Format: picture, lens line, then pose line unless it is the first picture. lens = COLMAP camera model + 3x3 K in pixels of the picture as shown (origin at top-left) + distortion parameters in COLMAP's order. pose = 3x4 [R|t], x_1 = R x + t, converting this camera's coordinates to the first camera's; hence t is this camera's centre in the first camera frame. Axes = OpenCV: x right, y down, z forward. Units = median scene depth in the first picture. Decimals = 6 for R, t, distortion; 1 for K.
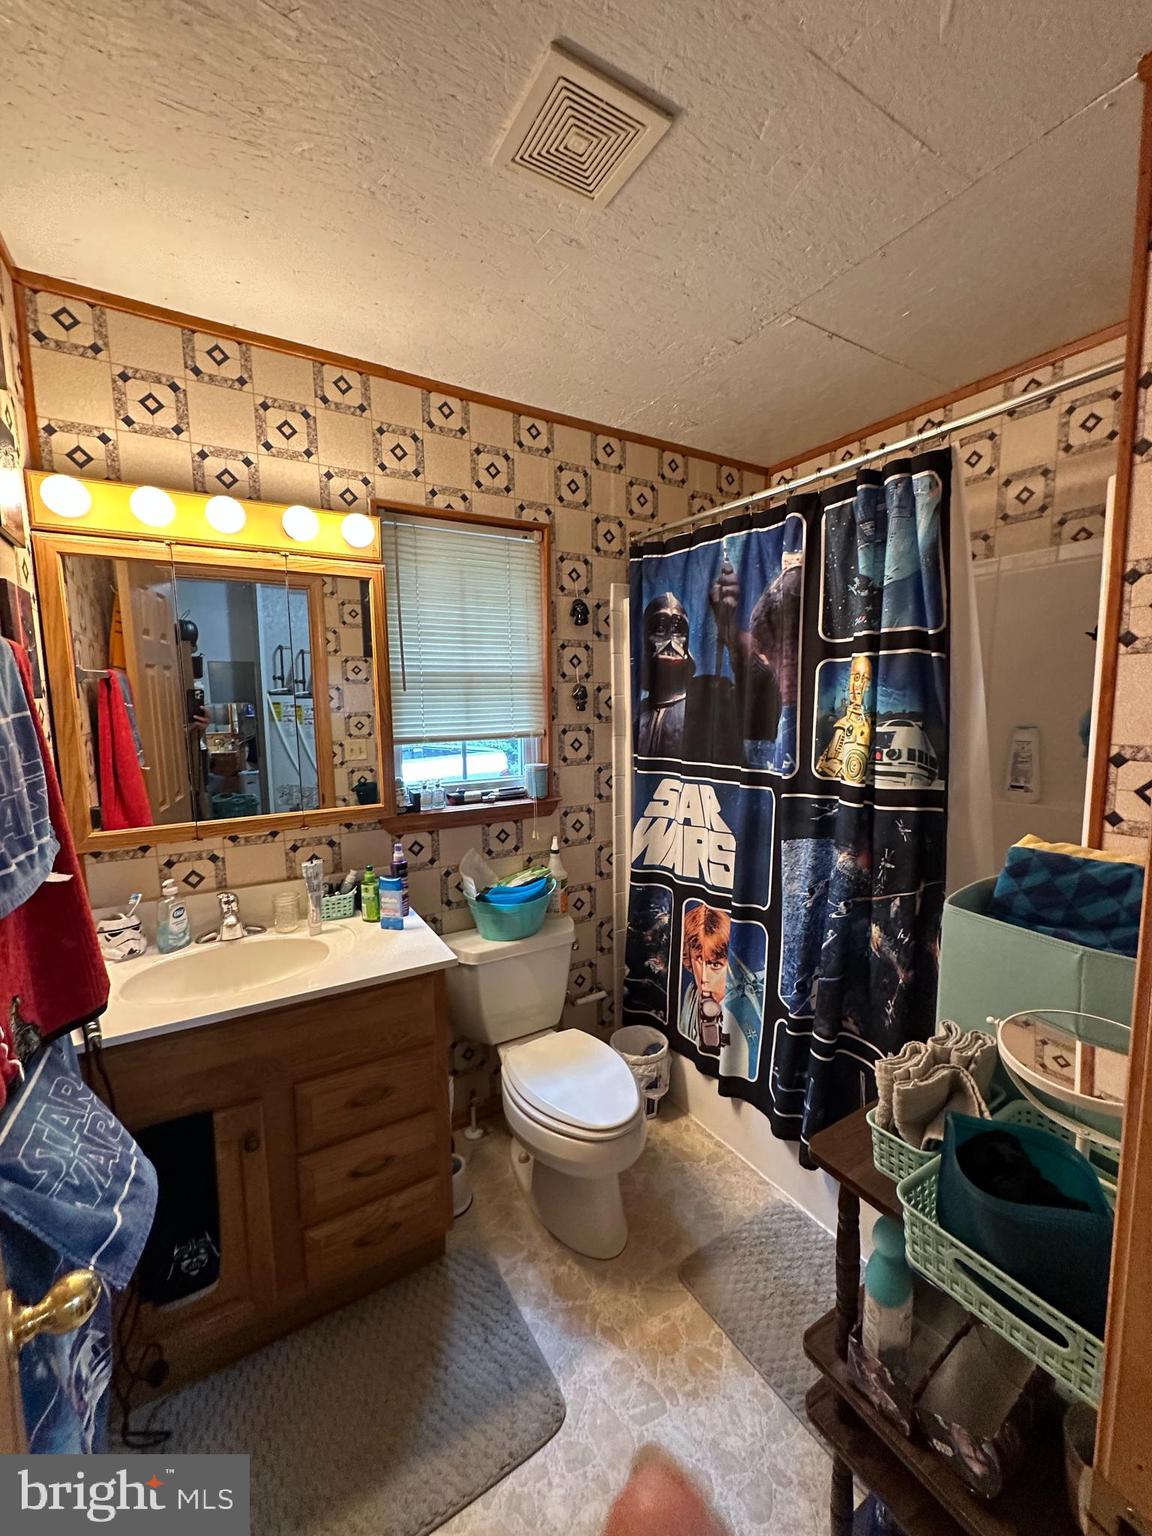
lens RADIAL K [[615.7, 0, 574.1], [0, 615.7, 769.3], [0, 0, 1]] dist [-0.001992, 0.000591]
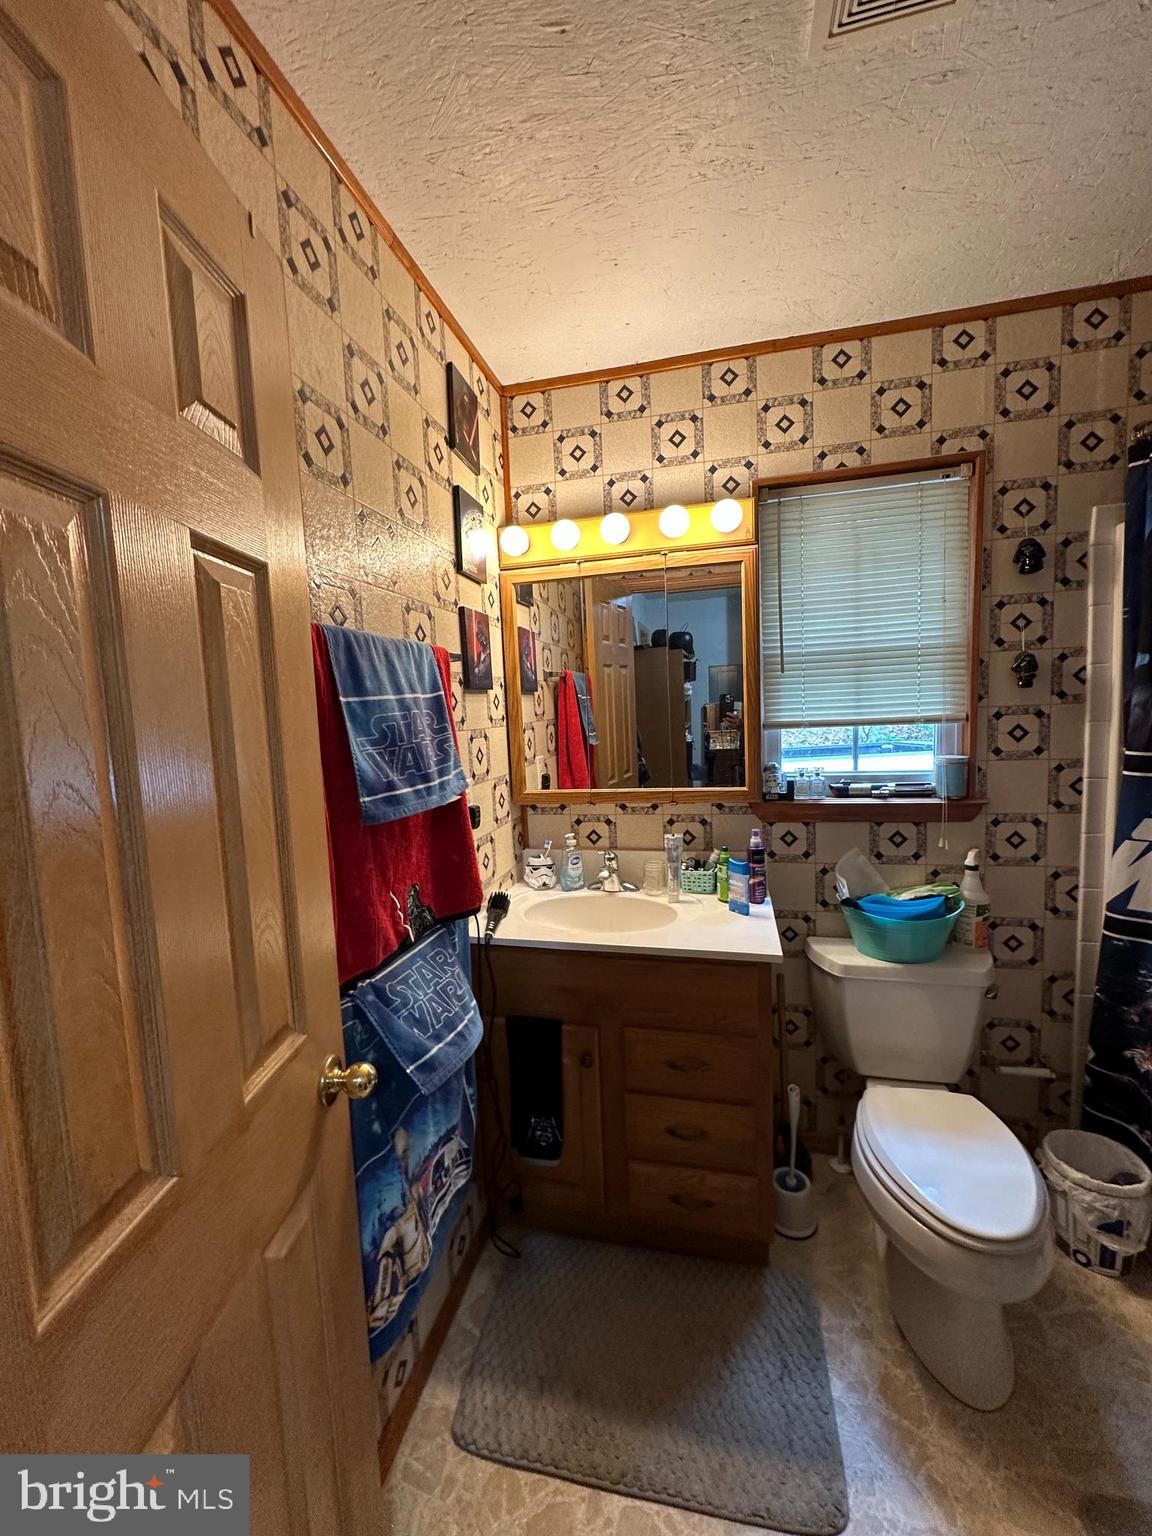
lens RADIAL K [[615.7, 0, 577.4], [0, 615.7, 770.4], [0, 0, 1]] dist [-0.001992, 0.000591]
pose [[0.709532, 0.050859, -0.702835, 0.186360], [-0.048879, 0.998542, 0.022913, 0.018533], [0.702976, 0.018096, 0.710984, 0.097924]]
